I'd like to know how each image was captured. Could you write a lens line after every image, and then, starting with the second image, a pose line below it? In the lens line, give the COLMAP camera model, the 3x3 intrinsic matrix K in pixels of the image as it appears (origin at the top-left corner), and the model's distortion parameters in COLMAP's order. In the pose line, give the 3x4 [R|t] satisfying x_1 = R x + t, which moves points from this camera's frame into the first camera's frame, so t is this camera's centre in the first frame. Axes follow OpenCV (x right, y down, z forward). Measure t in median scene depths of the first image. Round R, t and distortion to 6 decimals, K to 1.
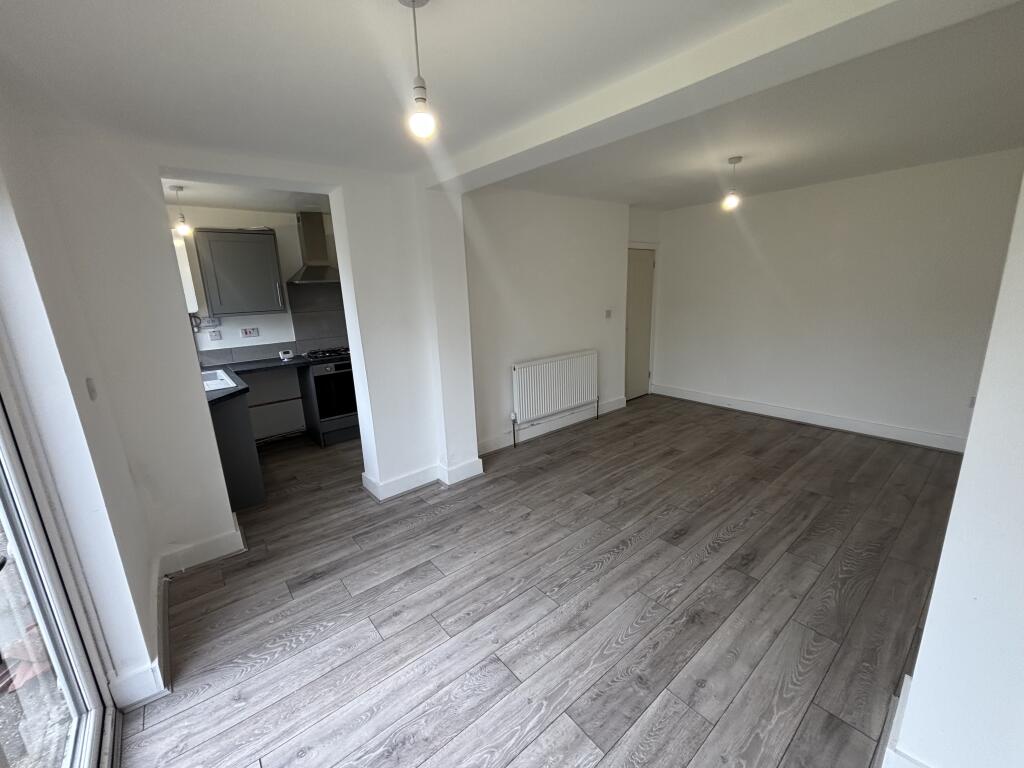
lens RADIAL K [[417.7, 0, 512.0], [0, 417.7, 384.0], [0, 0, 1]] dist [0.004558, 0.000109]
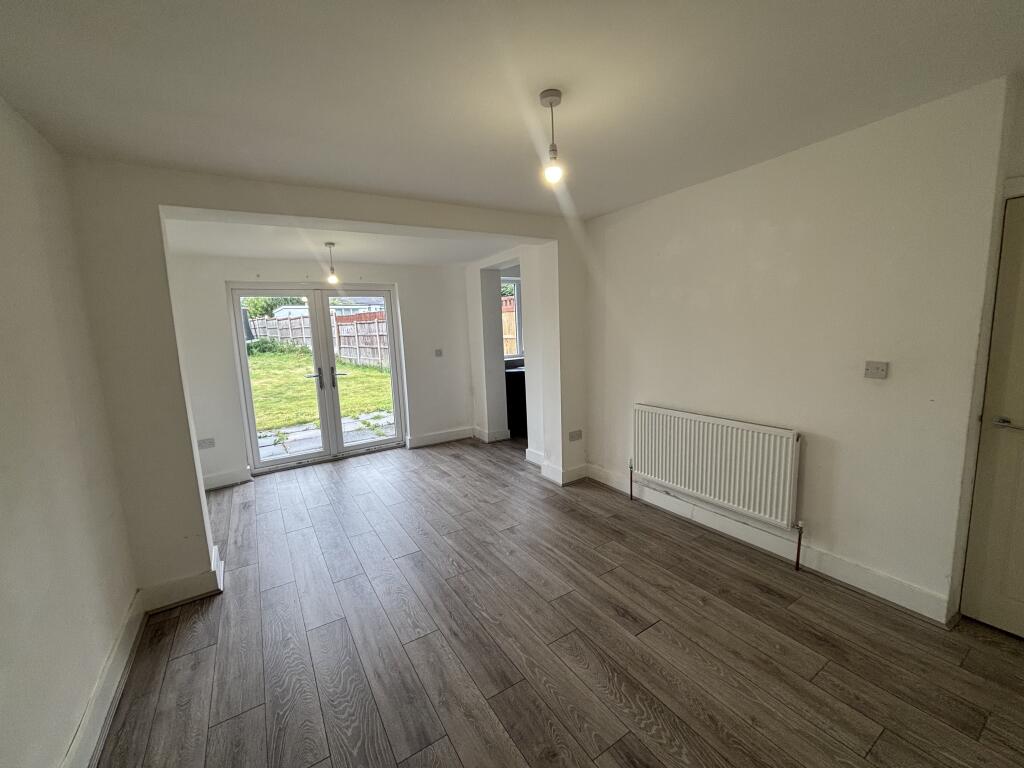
lens RADIAL K [[417.7, 0, 512.0], [0, 417.7, 384.0], [0, 0, 1]] dist [0.004558, 0.000109]
pose [[-0.124634, 0.177460, -0.976204, 1.152501], [-0.186661, 0.962114, 0.198730, -0.278523], [0.974487, 0.206988, -0.086787, 1.085734]]
